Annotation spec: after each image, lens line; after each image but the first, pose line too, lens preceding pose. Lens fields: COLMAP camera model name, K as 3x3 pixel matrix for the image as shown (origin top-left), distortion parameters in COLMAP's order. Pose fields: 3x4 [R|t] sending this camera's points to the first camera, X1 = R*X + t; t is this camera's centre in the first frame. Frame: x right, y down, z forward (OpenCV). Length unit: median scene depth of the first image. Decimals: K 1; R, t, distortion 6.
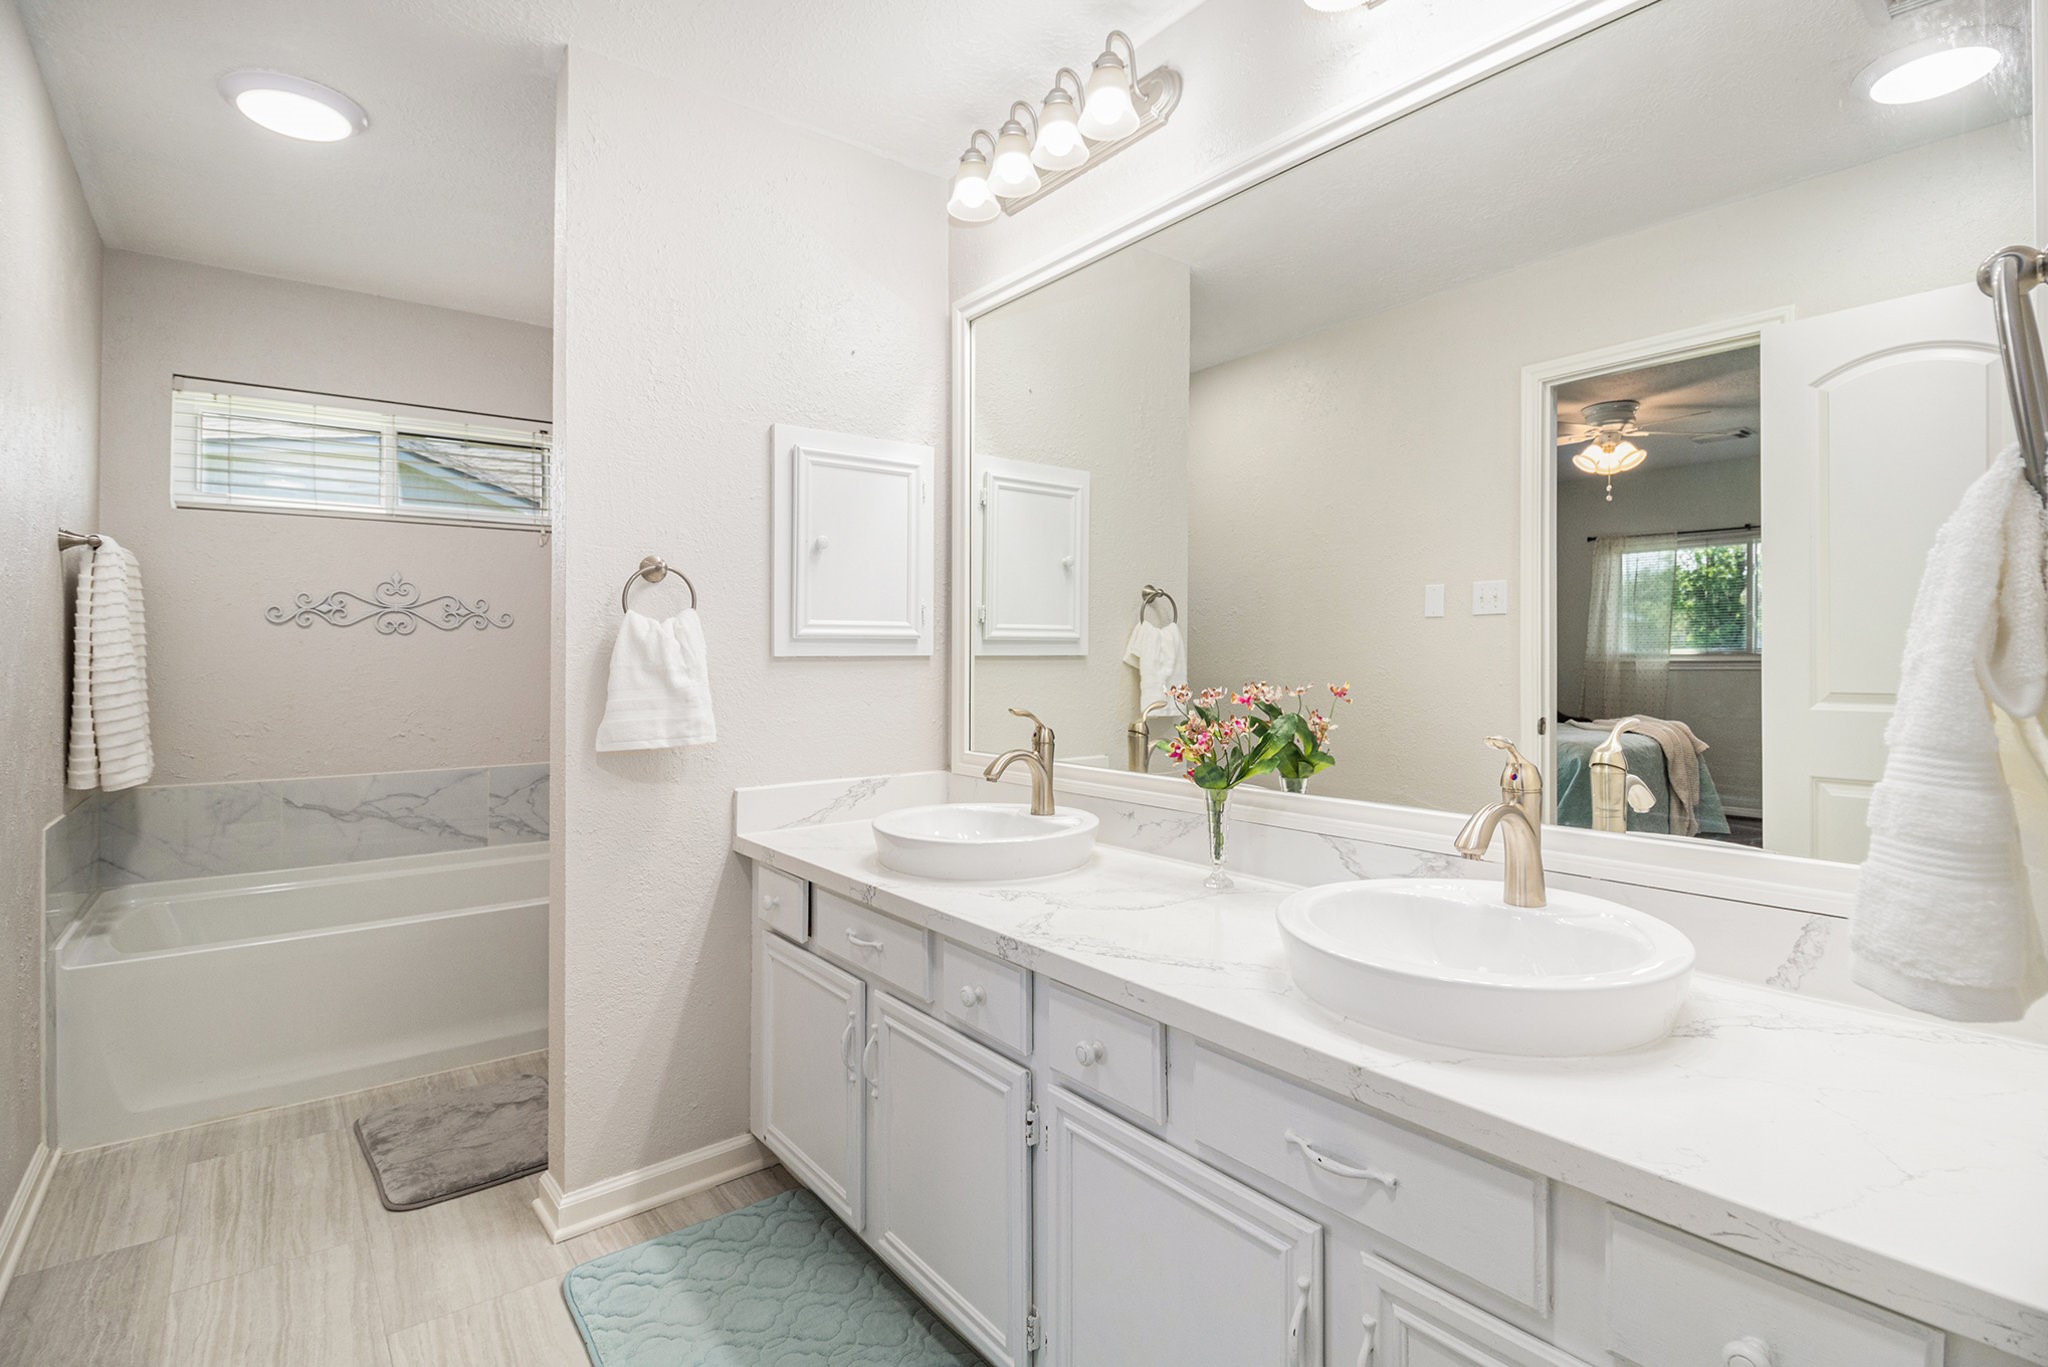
lens RADIAL K [[961.1, 0, 1005.4], [0, 961.1, 637.6], [0, 0, 1]] dist [-0.019824, -0.001173]
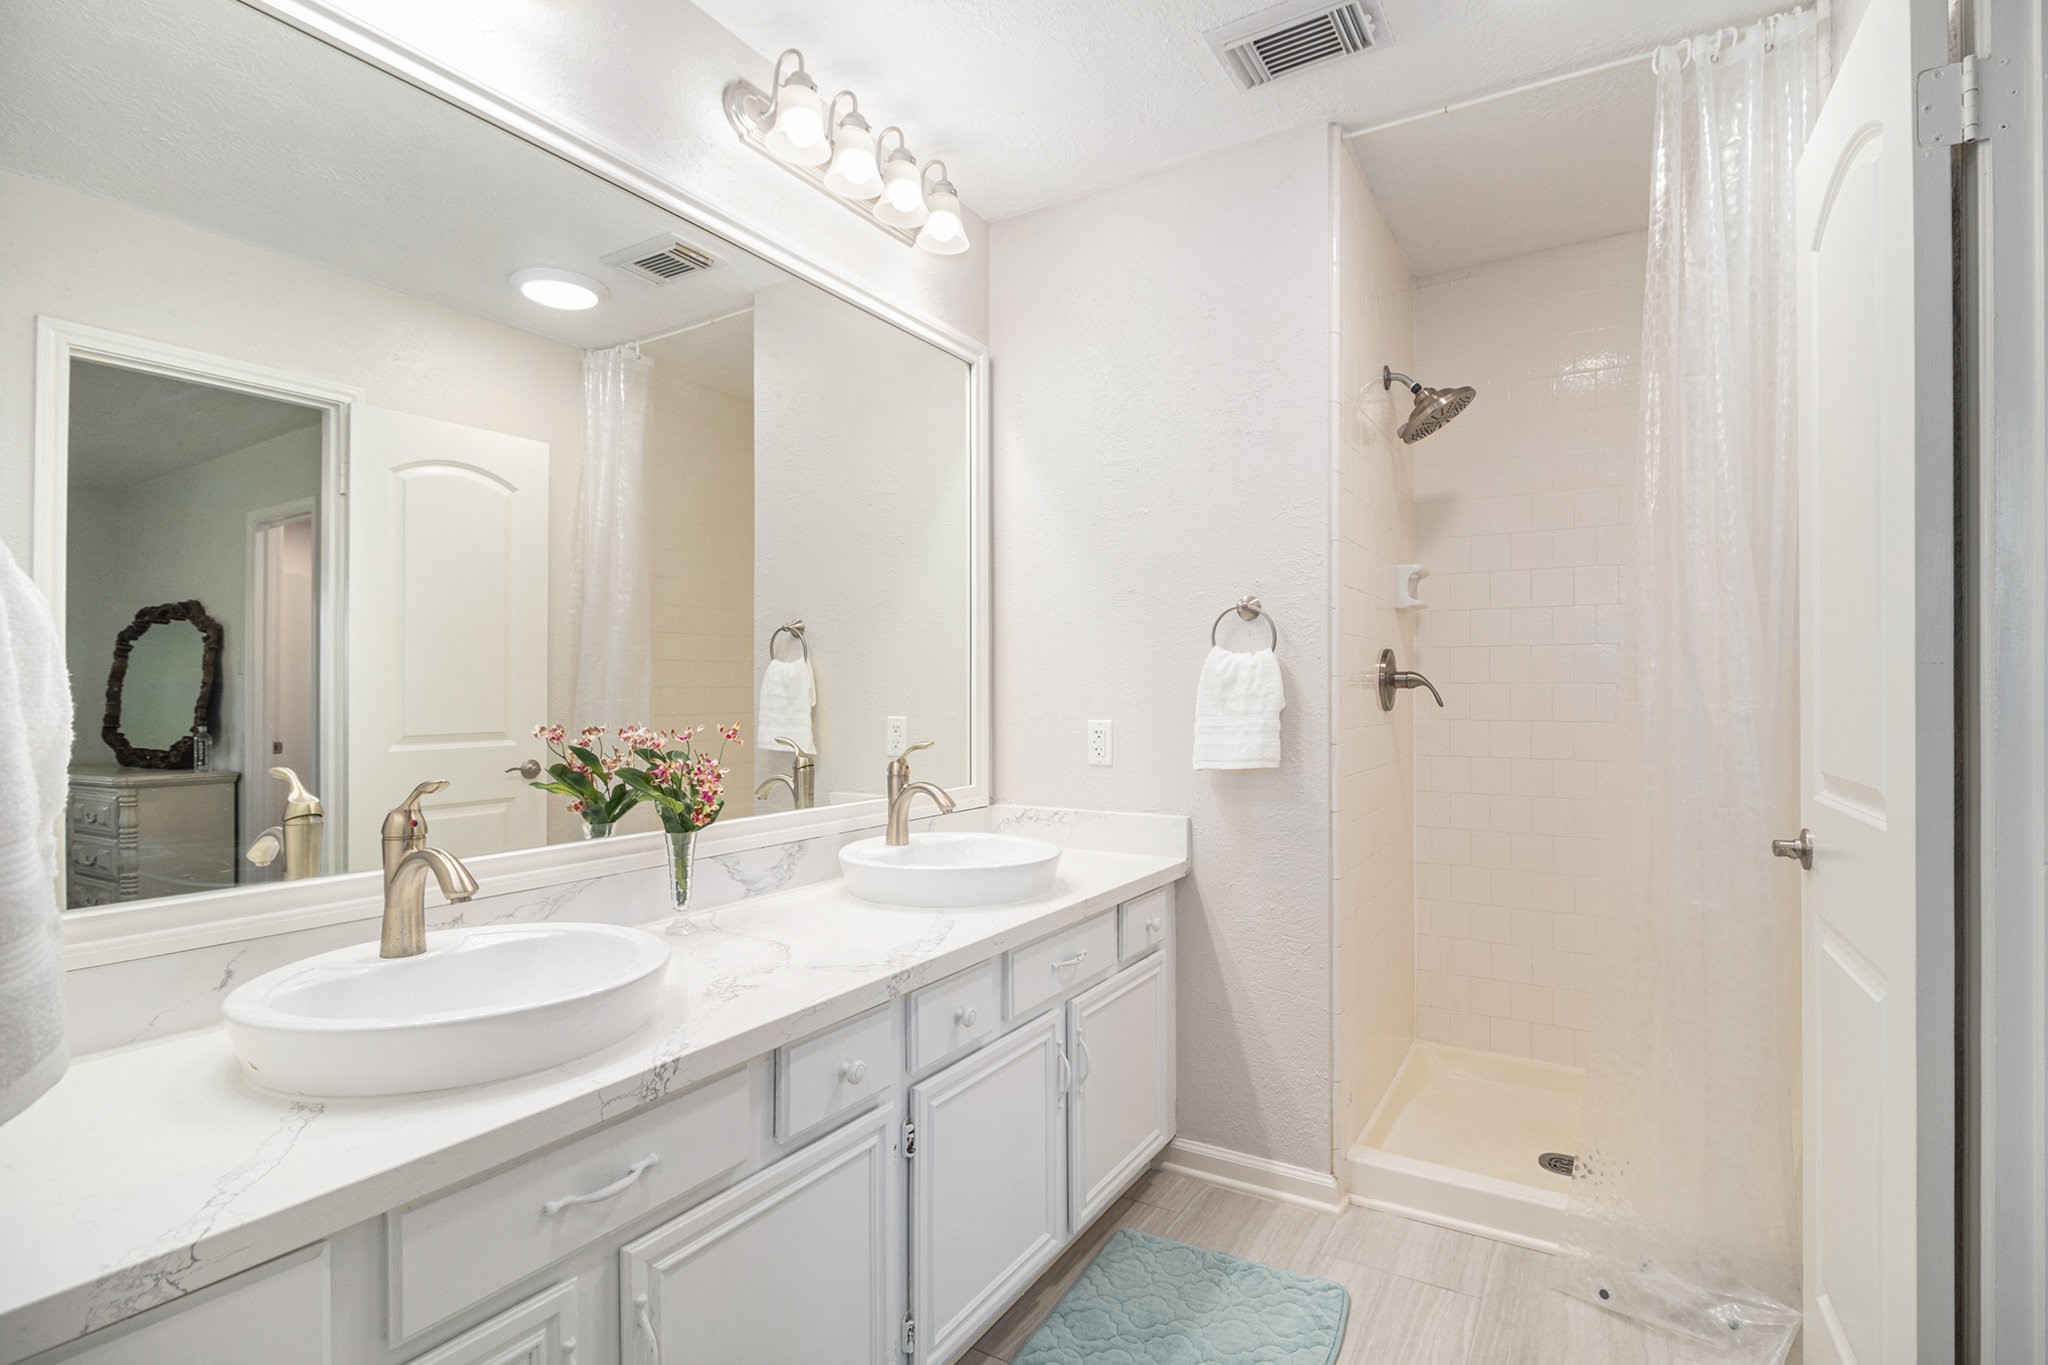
lens RADIAL K [[961.1, 0, 1025.5], [0, 961.1, 688.9], [0, 0, 1]] dist [-0.019824, -0.001173]
pose [[-0.336521, 0.005198, 0.941662, -0.842683], [-0.006013, 0.999953, -0.007669, 0.018397], [-0.941657, -0.008242, -0.336474, 1.034413]]
